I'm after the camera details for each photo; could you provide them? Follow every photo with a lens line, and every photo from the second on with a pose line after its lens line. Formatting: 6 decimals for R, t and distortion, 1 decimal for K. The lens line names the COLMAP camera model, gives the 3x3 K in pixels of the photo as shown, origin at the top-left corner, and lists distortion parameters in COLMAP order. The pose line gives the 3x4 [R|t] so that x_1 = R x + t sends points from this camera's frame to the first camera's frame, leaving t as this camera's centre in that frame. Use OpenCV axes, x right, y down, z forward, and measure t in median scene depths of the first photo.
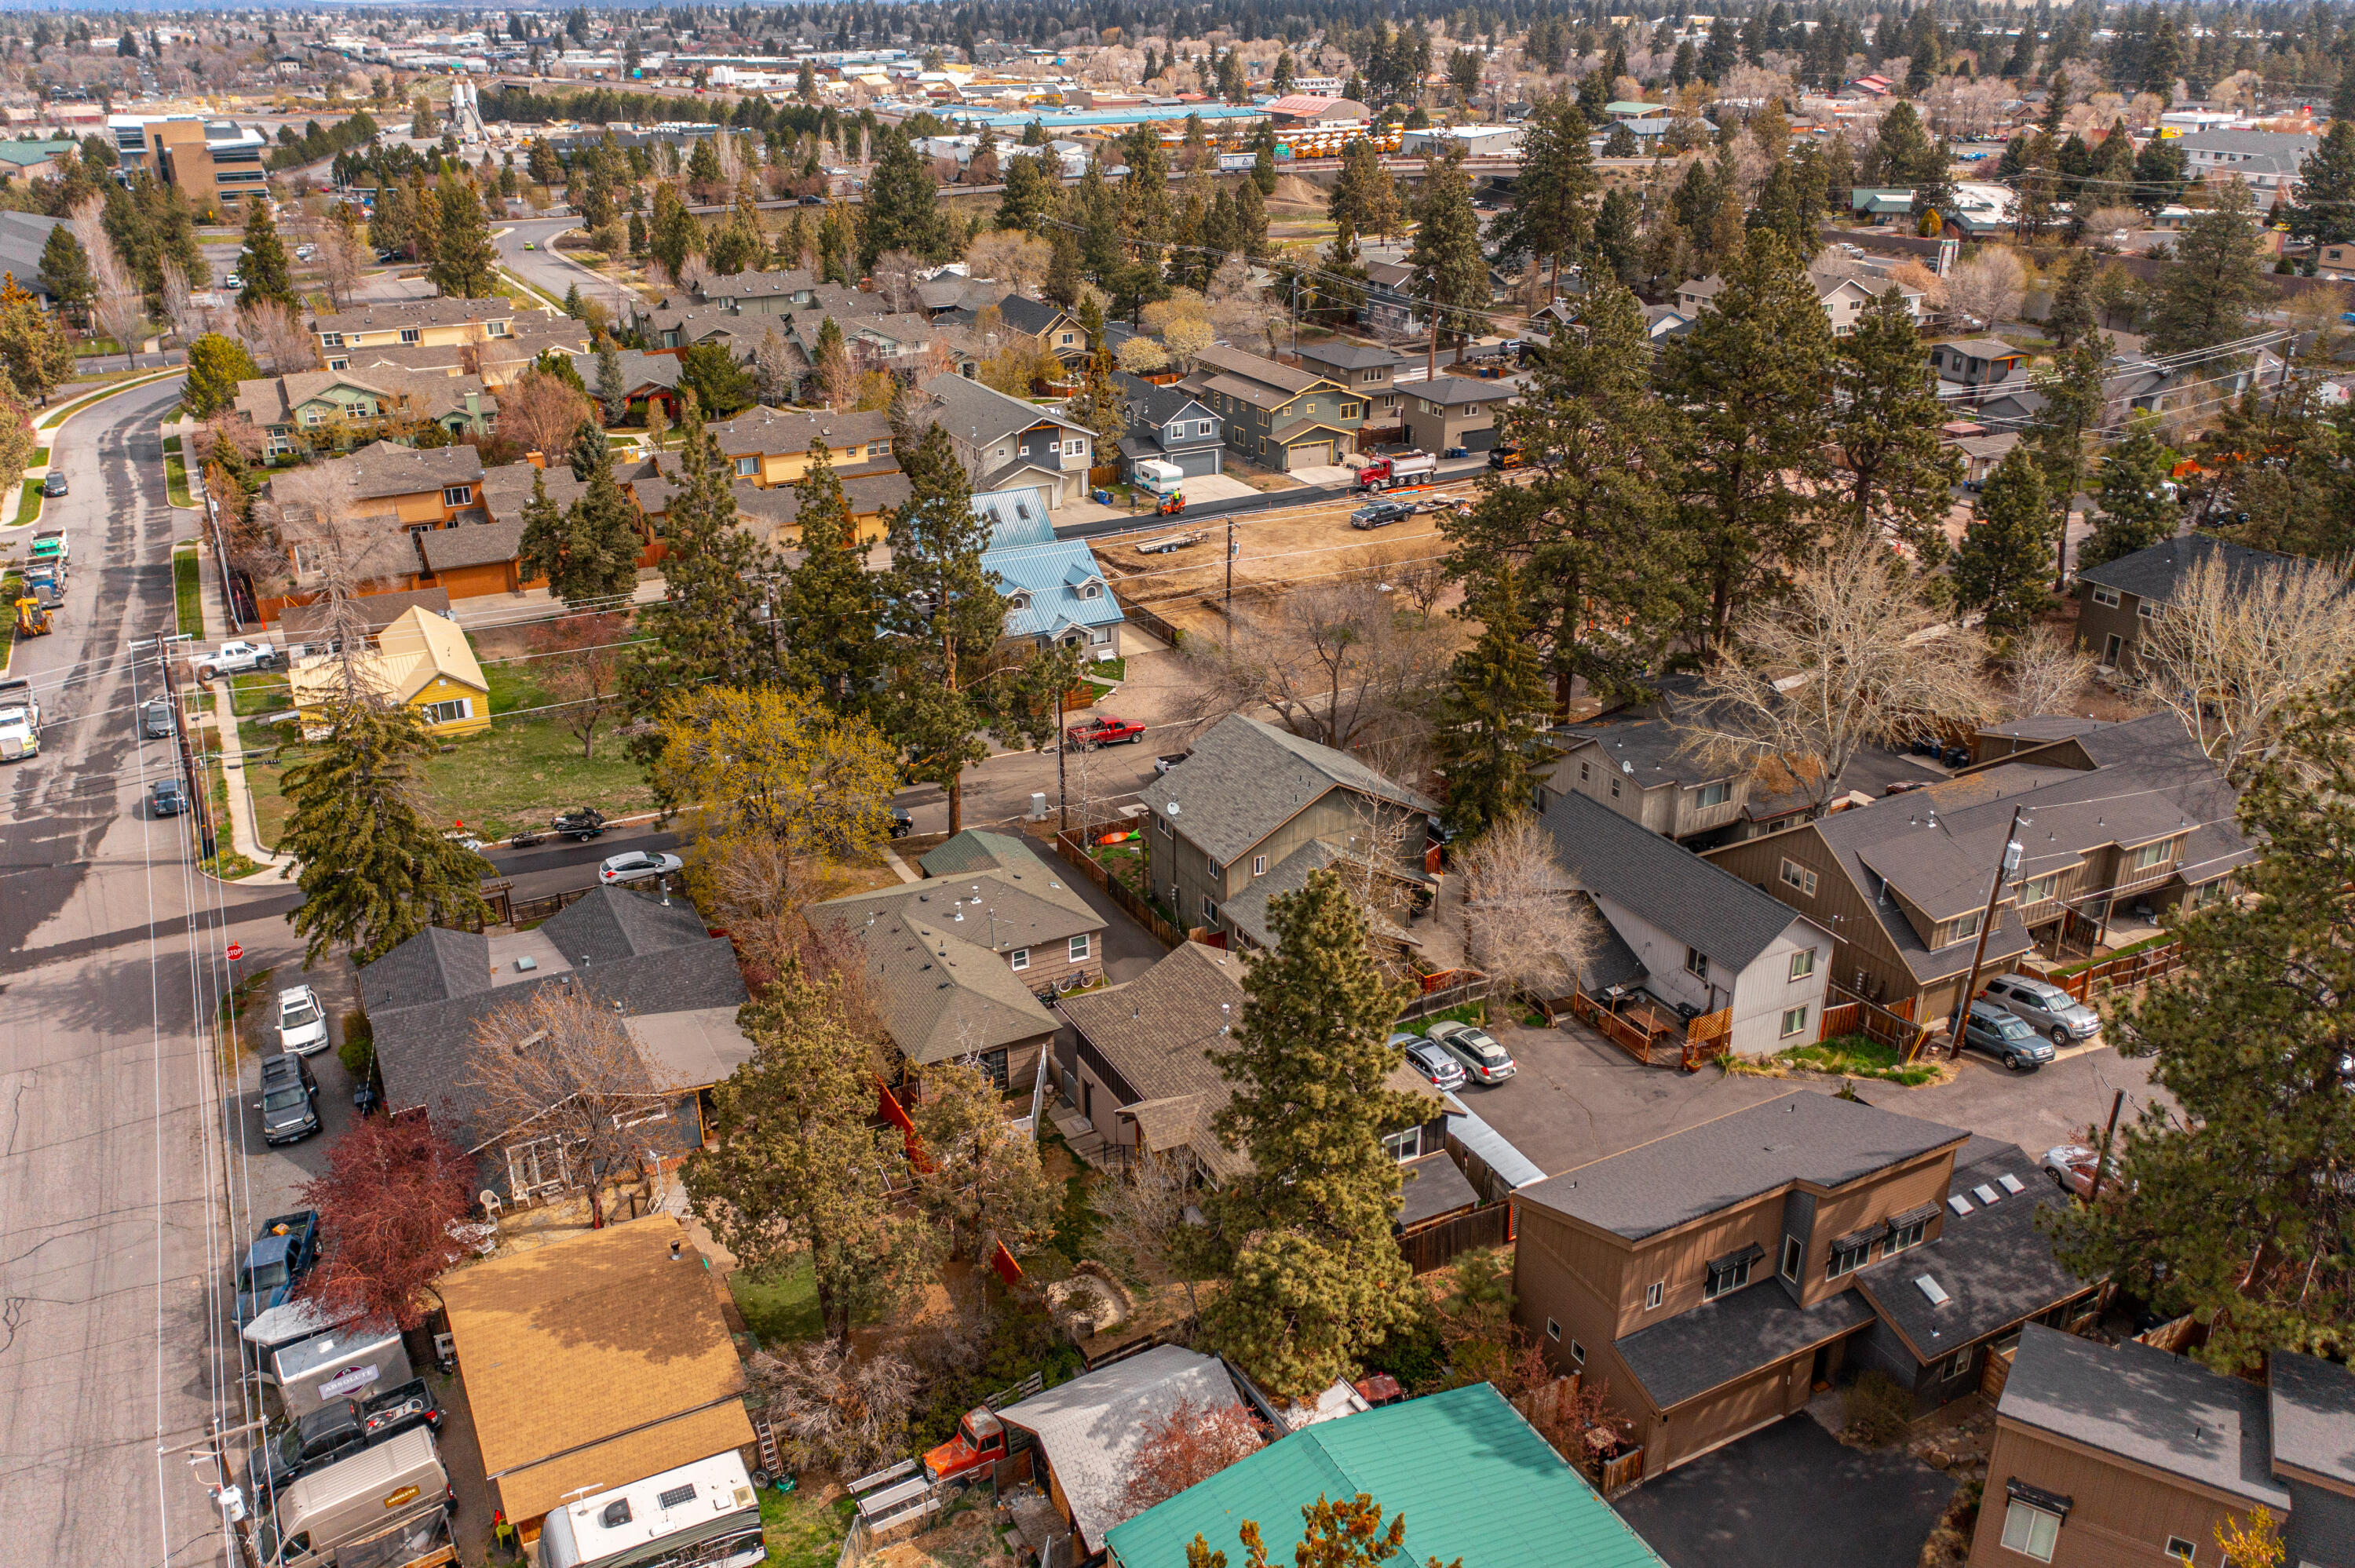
lens RADIAL K [[1866.3, 0, 1177.5], [0, 1866.3, 784.0], [0, 0, 1]] dist [-0.015463, 0.013898]
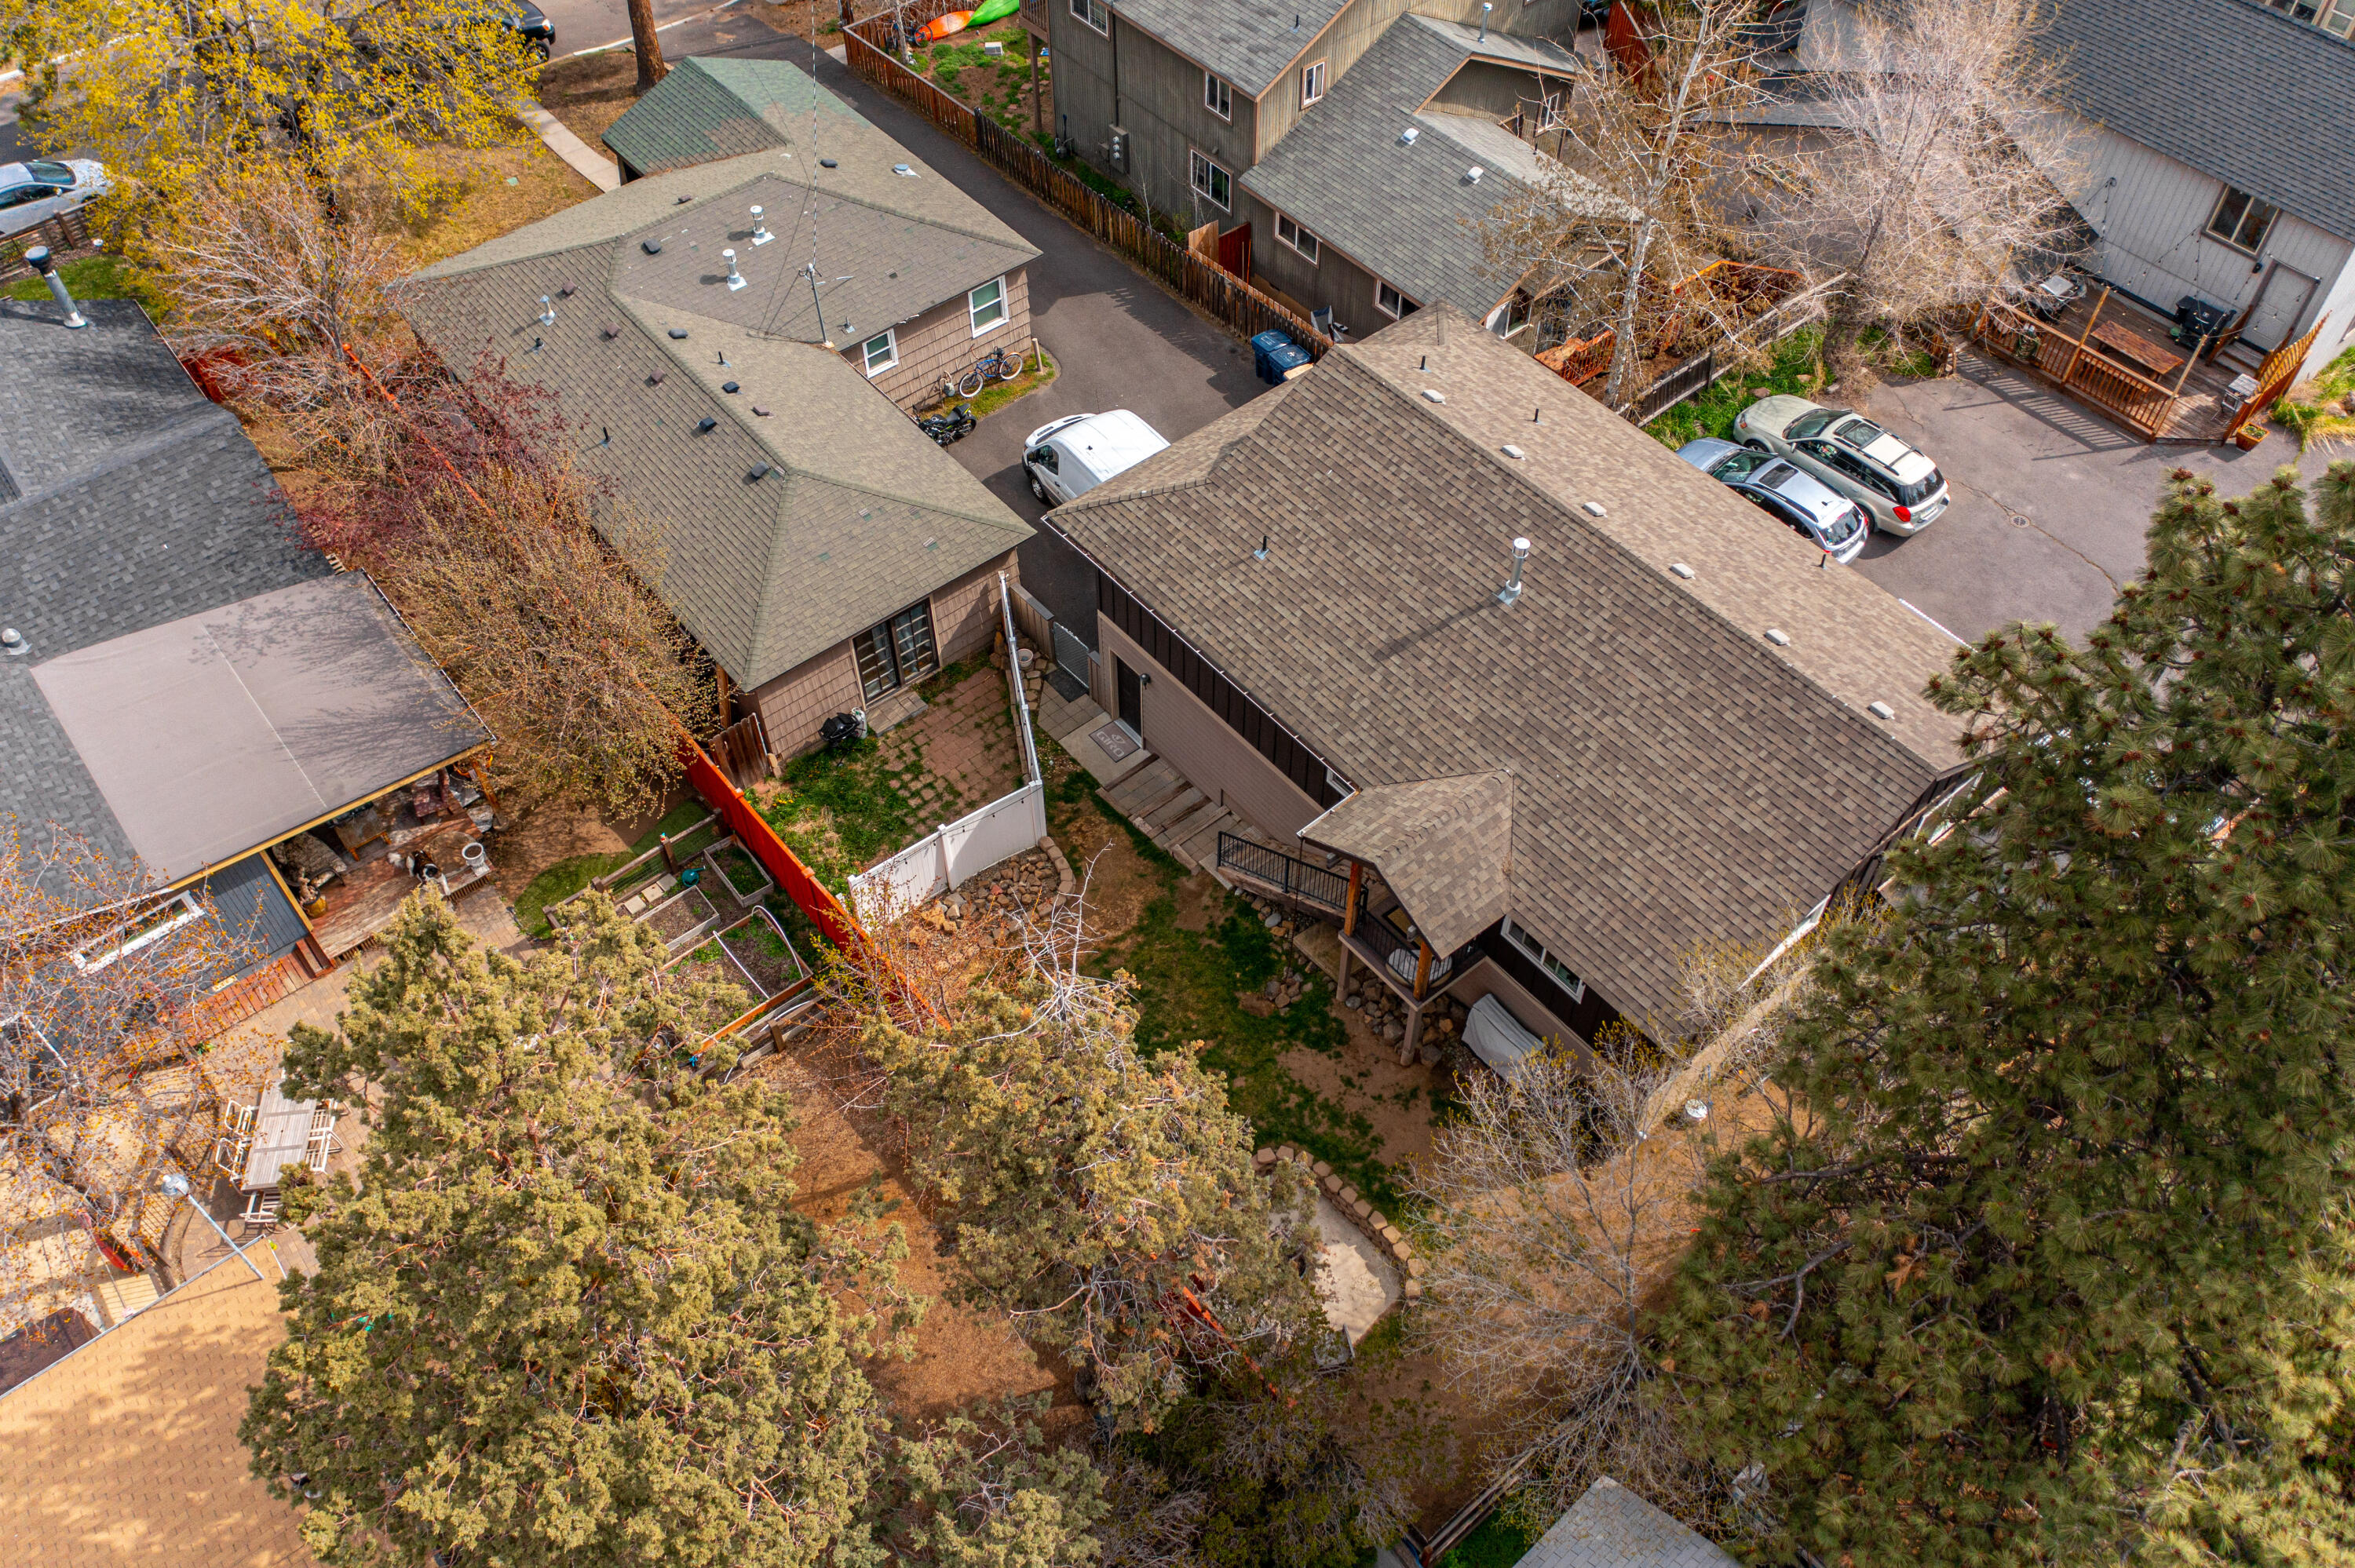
lens RADIAL K [[1866.3, 0, 1177.5], [0, 1866.3, 784.0], [0, 0, 1]] dist [-0.015463, 0.013898]
pose [[0.977867, -0.160630, 0.134071, -0.045604], [0.081299, 0.882139, 0.463919, -0.012750], [-0.192789, -0.442751, 0.875674, 0.254079]]
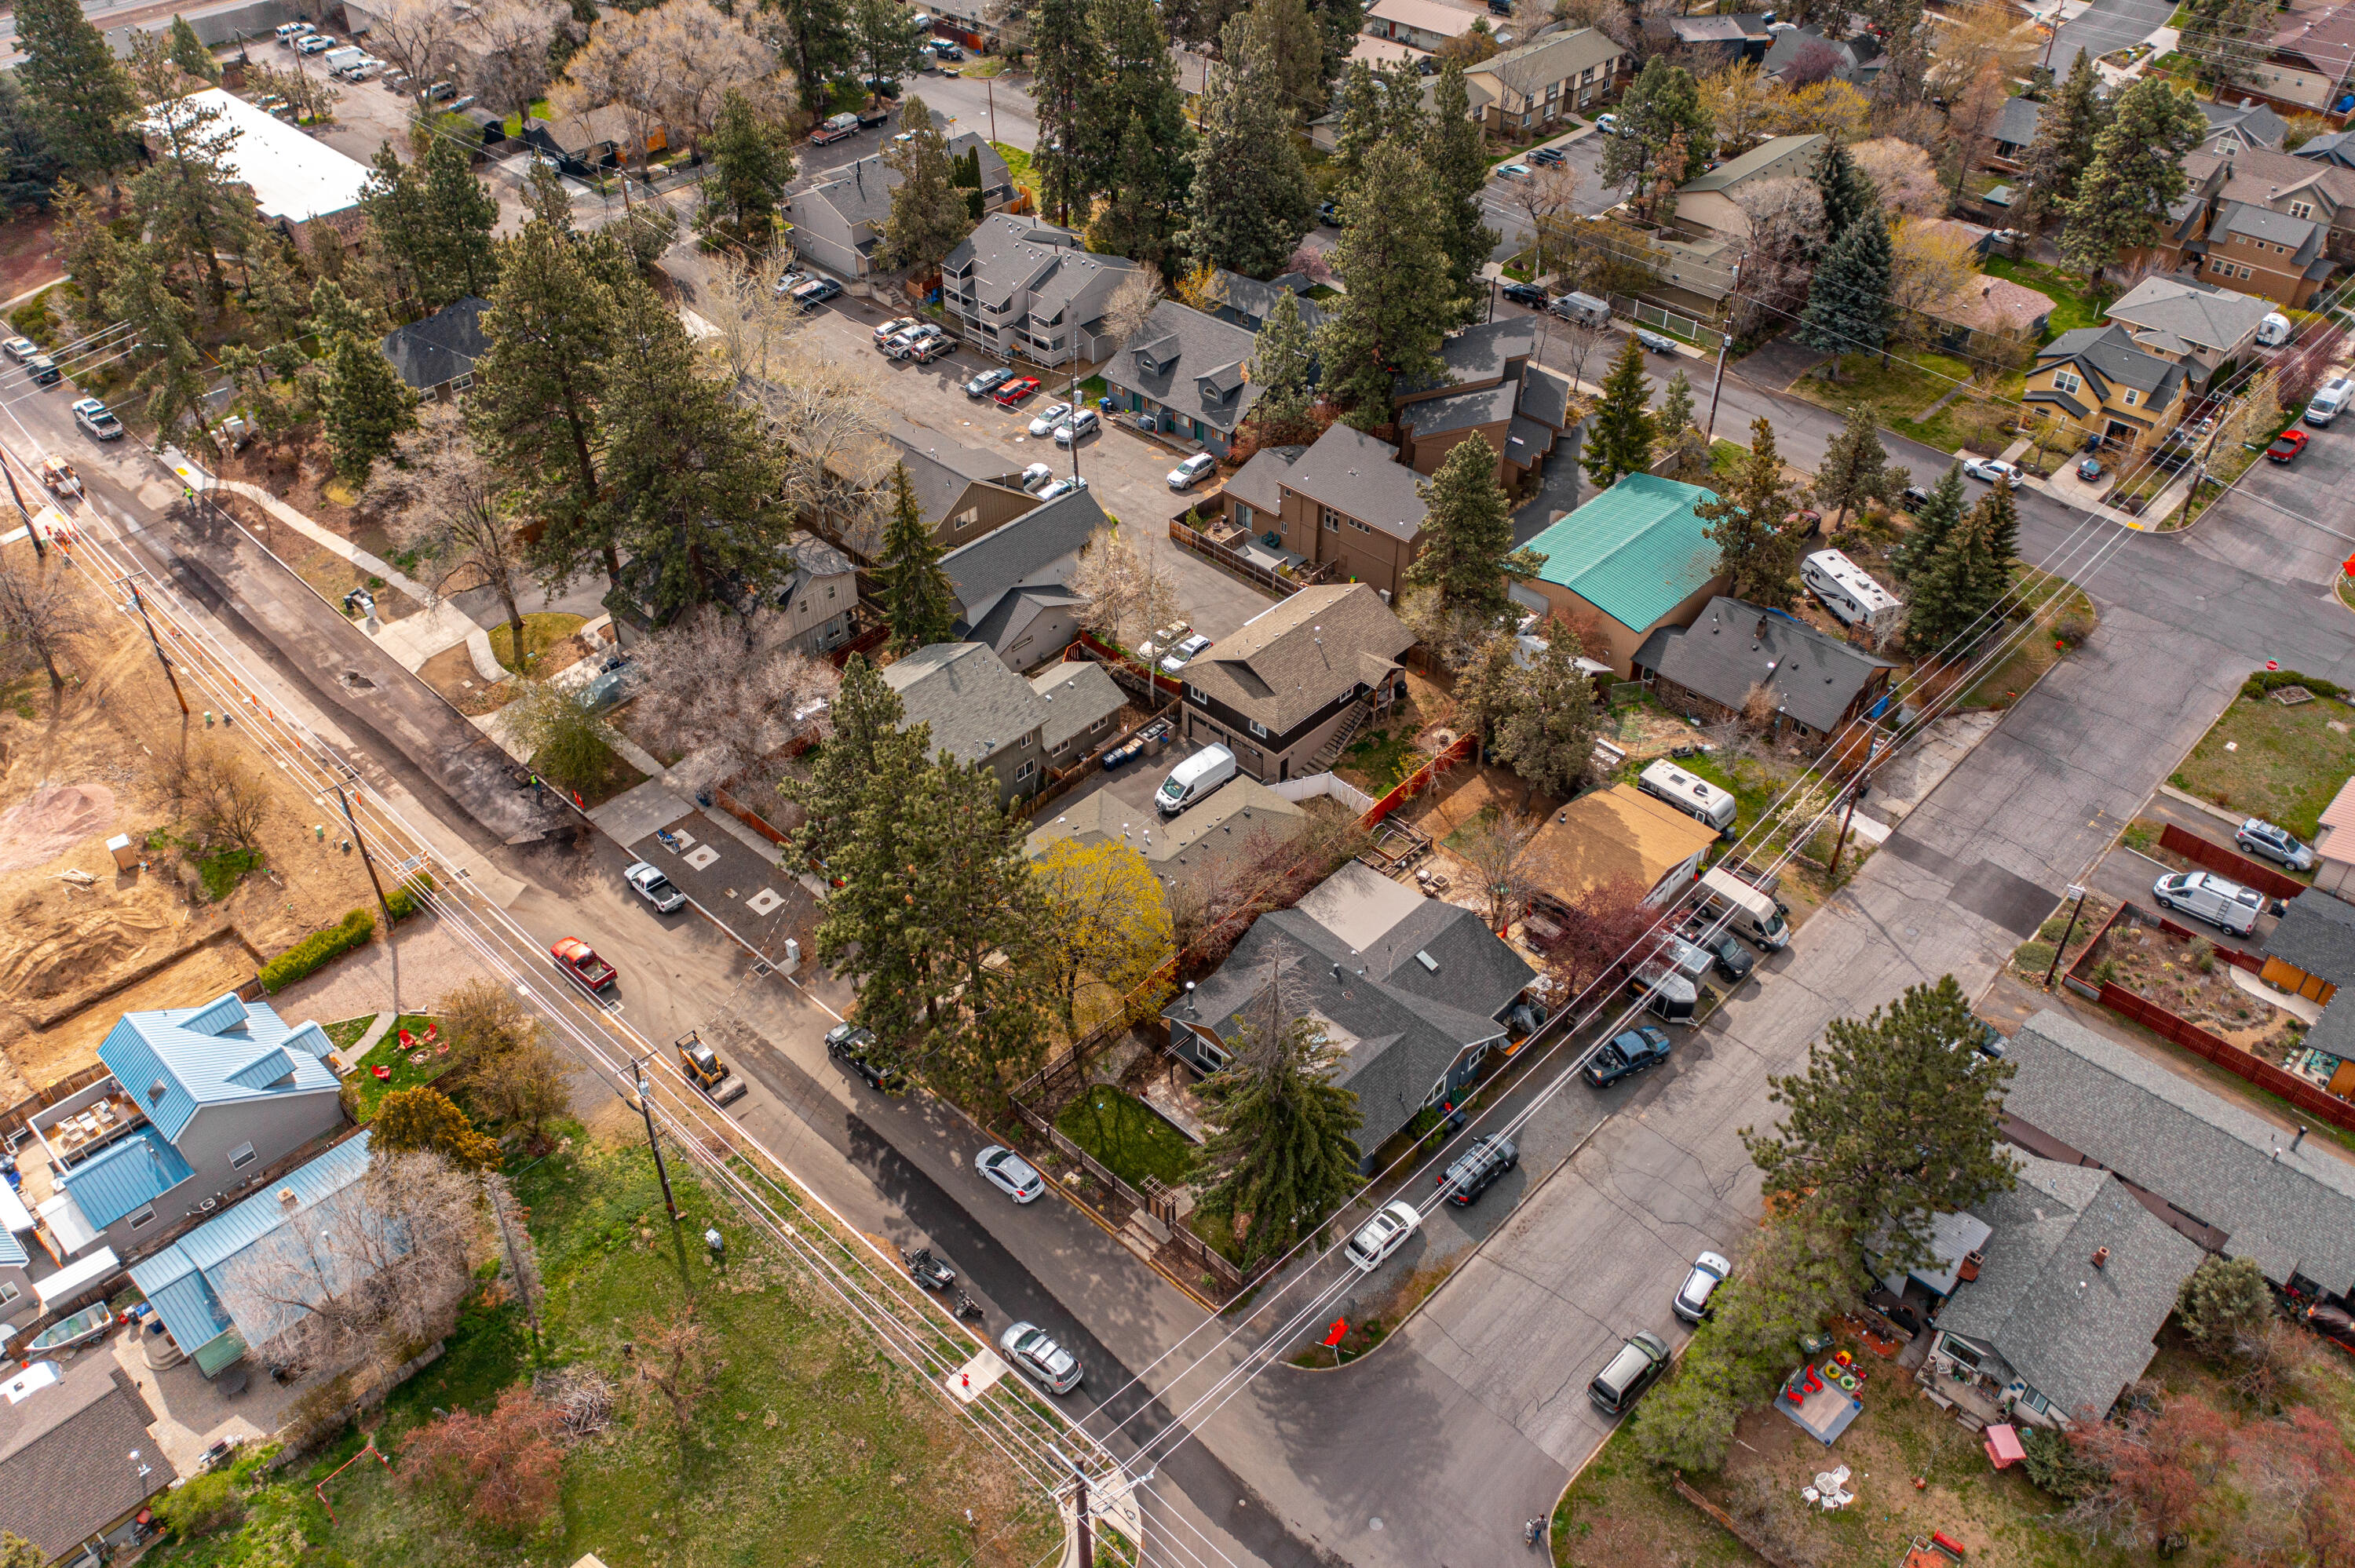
lens RADIAL K [[1869.9, 0, 1183.9], [0, 1869.9, 741.7], [0, 0, 1]] dist [-0.012923, 0.006045]
pose [[-0.316605, -0.588200, 0.744166, -0.543266], [0.371845, 0.644769, 0.667836, -0.432476], [-0.872636, 0.488154, 0.014582, 0.459401]]
